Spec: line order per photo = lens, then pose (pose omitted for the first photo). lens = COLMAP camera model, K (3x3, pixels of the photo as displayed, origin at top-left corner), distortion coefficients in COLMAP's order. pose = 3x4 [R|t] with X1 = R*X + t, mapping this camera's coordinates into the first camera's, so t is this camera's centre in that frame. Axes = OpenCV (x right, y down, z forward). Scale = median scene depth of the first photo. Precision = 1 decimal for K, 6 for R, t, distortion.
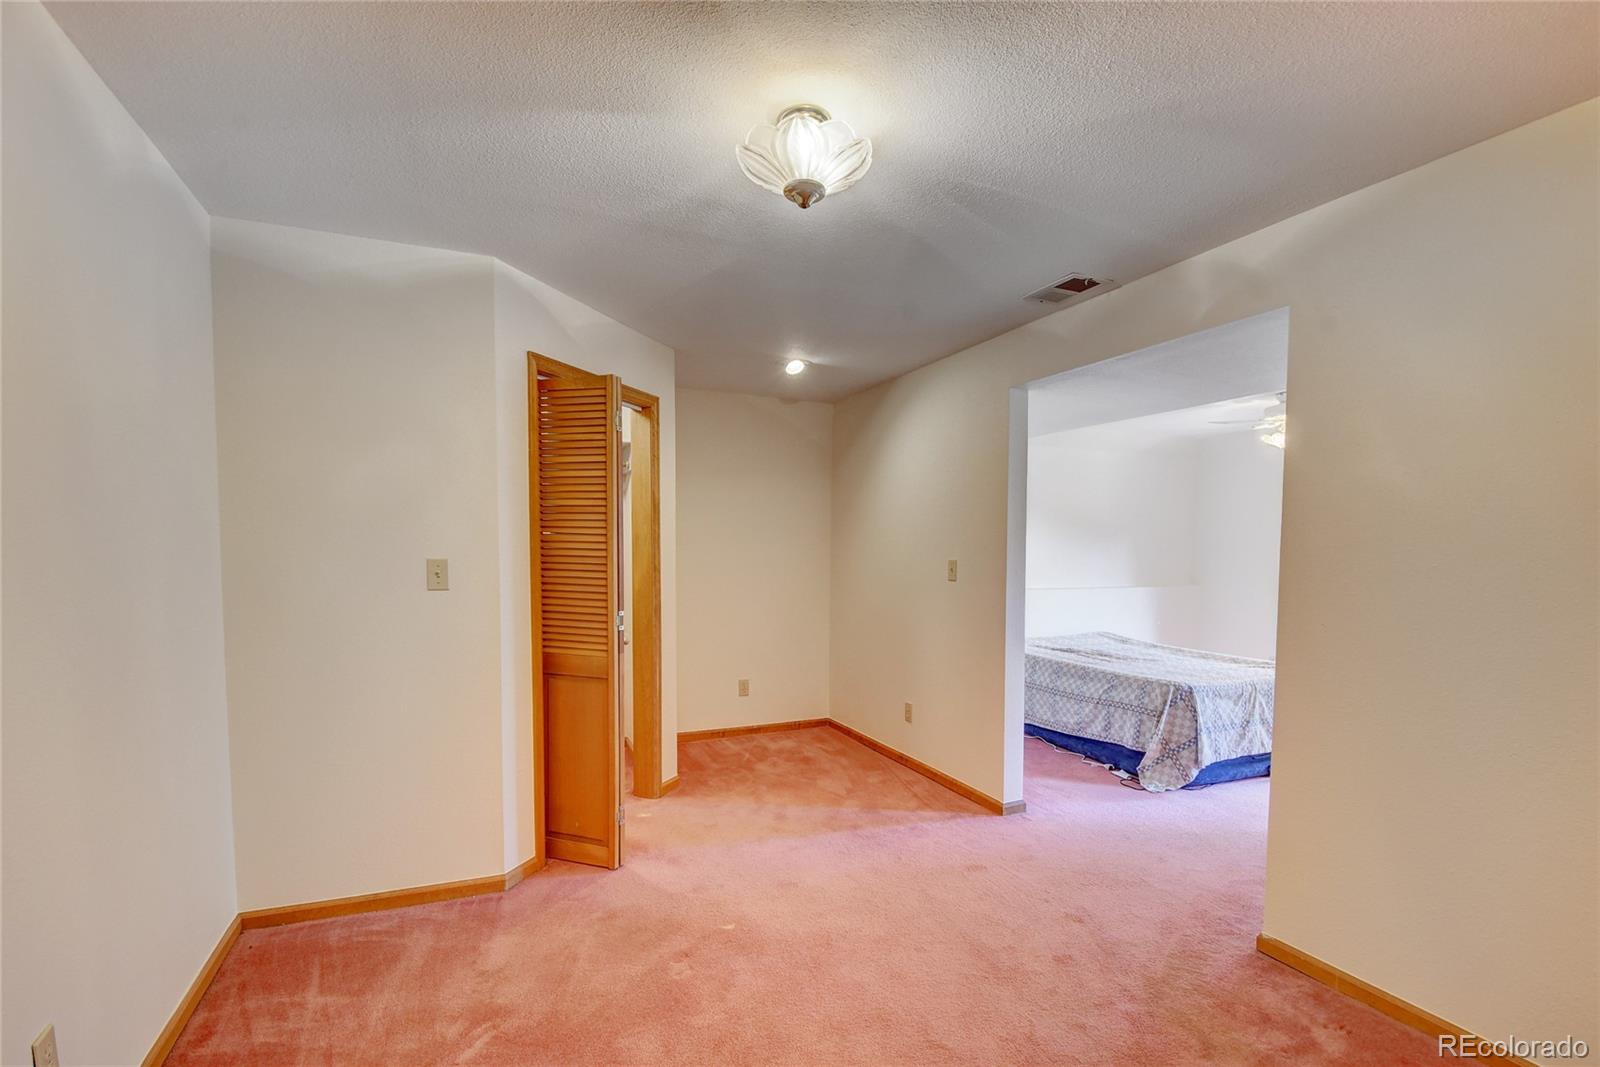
lens RADIAL K [[712.1, 0, 798.0], [0, 712.1, 578.4], [0, 0, 1]] dist [-0.017942, -0.000328]
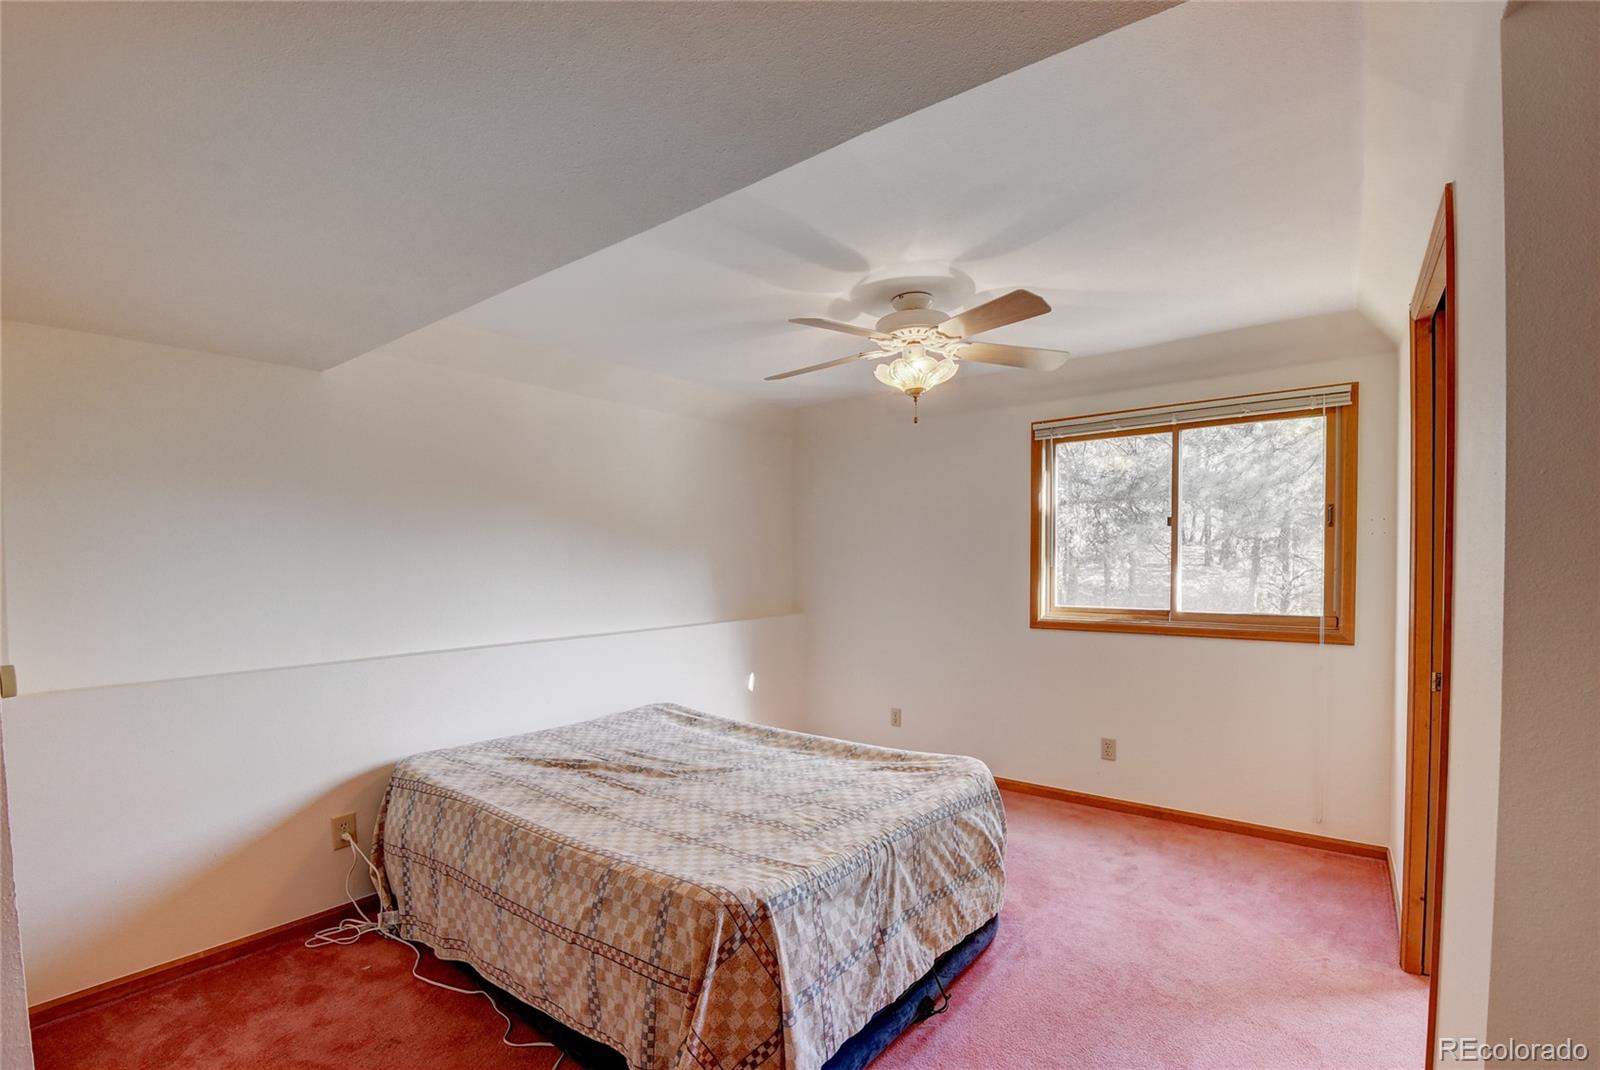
lens RADIAL K [[712.1, 0, 798.0], [0, 712.1, 579.9], [0, 0, 1]] dist [-0.017942, -0.000328]
pose [[0.883636, -0.031354, 0.467124, 0.372757], [0.043015, 0.998972, -0.014316, -0.025645], [-0.466195, 0.032744, 0.884076, 0.599629]]
